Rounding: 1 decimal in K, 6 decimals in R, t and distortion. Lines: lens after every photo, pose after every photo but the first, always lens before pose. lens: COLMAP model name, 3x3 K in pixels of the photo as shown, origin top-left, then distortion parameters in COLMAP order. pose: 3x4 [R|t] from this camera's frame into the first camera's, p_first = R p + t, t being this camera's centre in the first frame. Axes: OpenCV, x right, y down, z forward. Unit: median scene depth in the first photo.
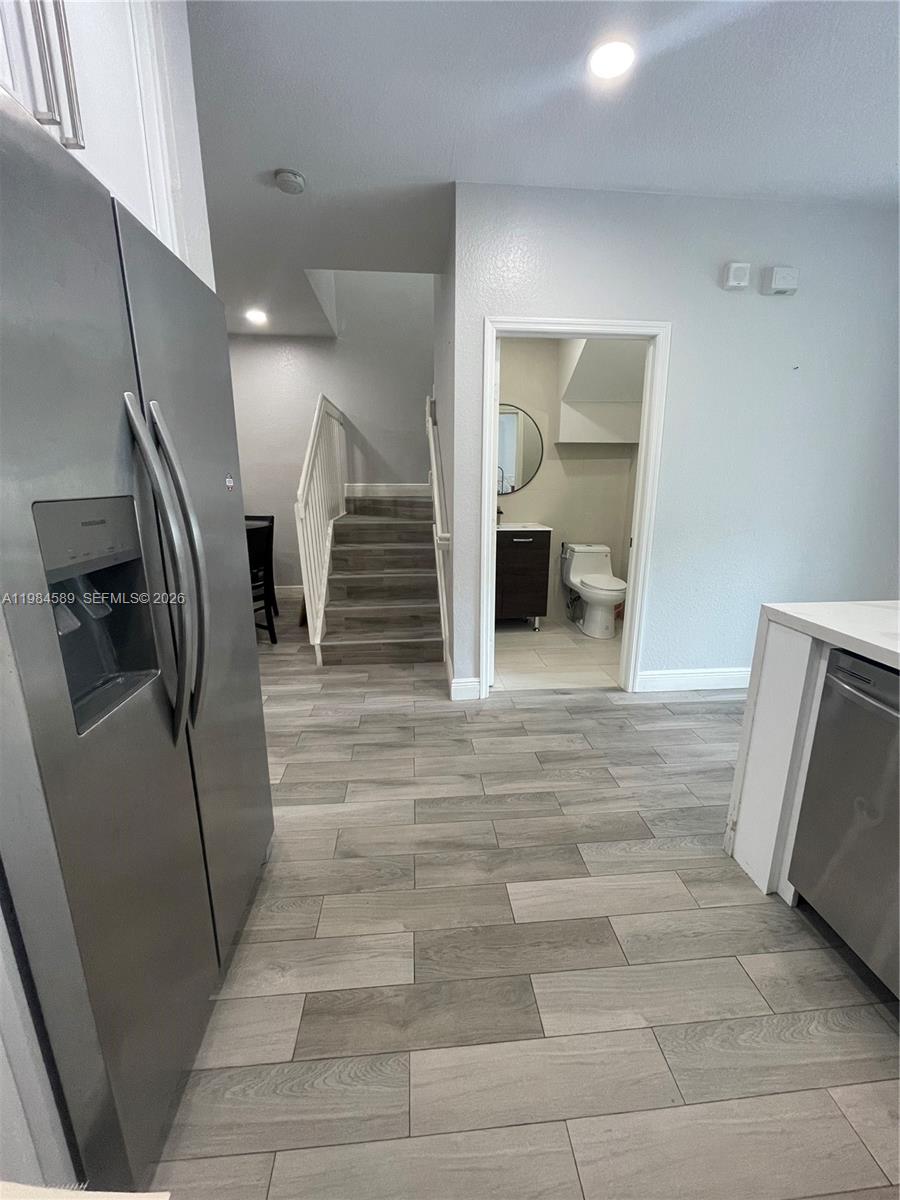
lens RADIAL K [[484.7, 0, 449.2], [0, 484.7, 596.0], [0, 0, 1]] dist [-0.001676, -0.000319]
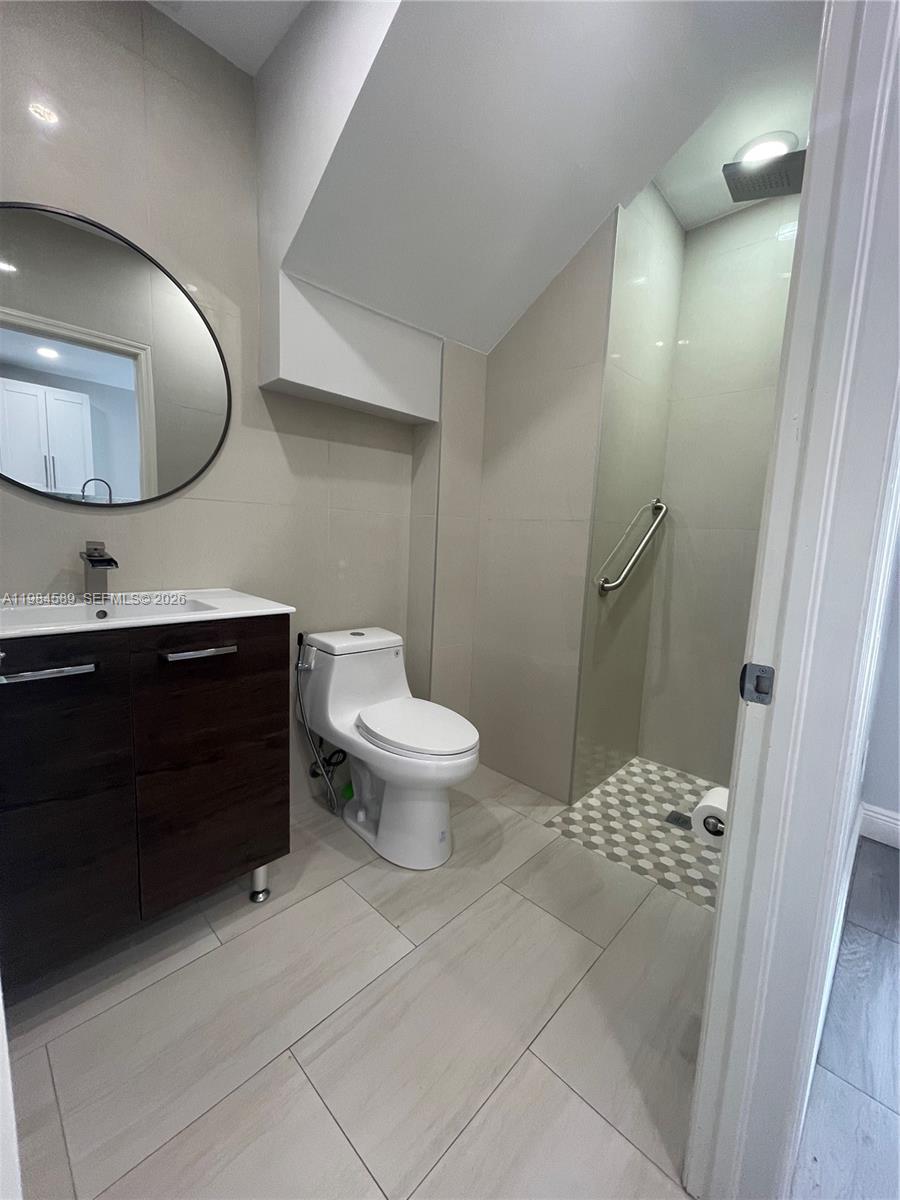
lens RADIAL K [[484.7, 0, 449.2], [0, 484.7, 596.0], [0, 0, 1]] dist [-0.001676, -0.000319]
pose [[0.756570, -0.049496, 0.652036, 0.068649], [0.111379, 0.992315, -0.053909, -0.109018], [-0.644357, 0.113409, 0.756269, 0.633082]]
